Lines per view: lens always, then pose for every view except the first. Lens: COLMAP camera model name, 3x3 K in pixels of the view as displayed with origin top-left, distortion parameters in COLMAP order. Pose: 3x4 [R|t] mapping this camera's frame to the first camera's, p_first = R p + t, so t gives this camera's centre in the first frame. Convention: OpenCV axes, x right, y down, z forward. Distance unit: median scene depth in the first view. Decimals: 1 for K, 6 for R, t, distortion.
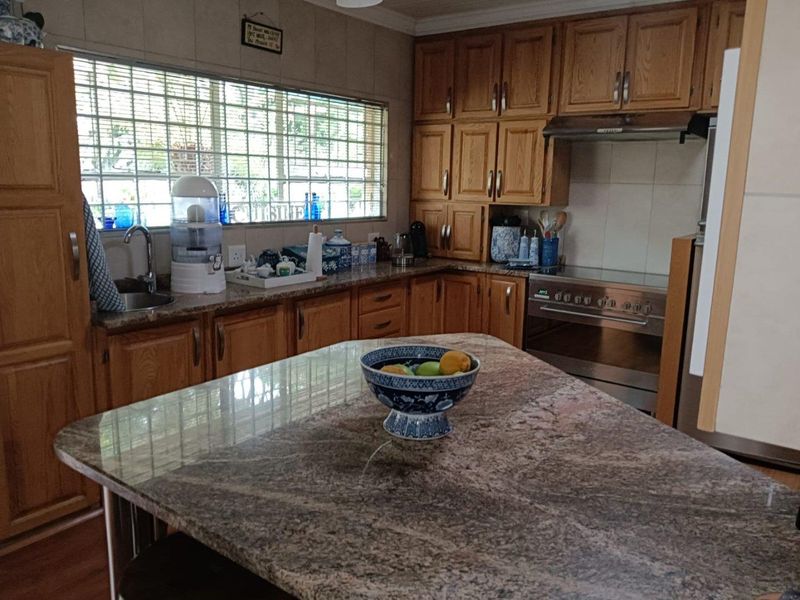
lens RADIAL K [[630.6, 0, 404.9], [0, 630.6, 297.6], [0, 0, 1]] dist [0.125348, -0.248941]
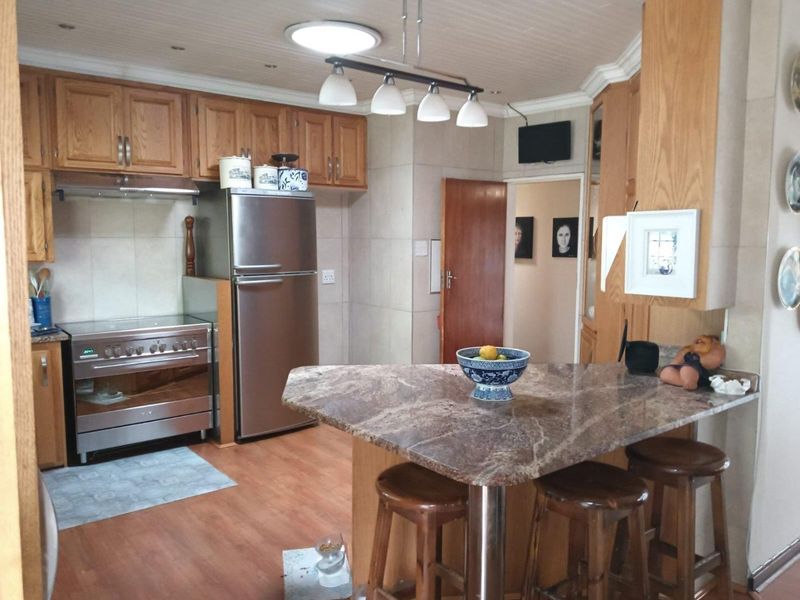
lens RADIAL K [[630.6, 0, 404.9], [0, 630.6, 297.6], [0, 0, 1]] dist [0.125348, -0.248941]
pose [[0.238291, -0.118908, 0.963887, -0.621766], [0.180005, 0.980688, 0.076480, -0.081036], [-0.954367, 0.155279, 0.255093, 0.307439]]
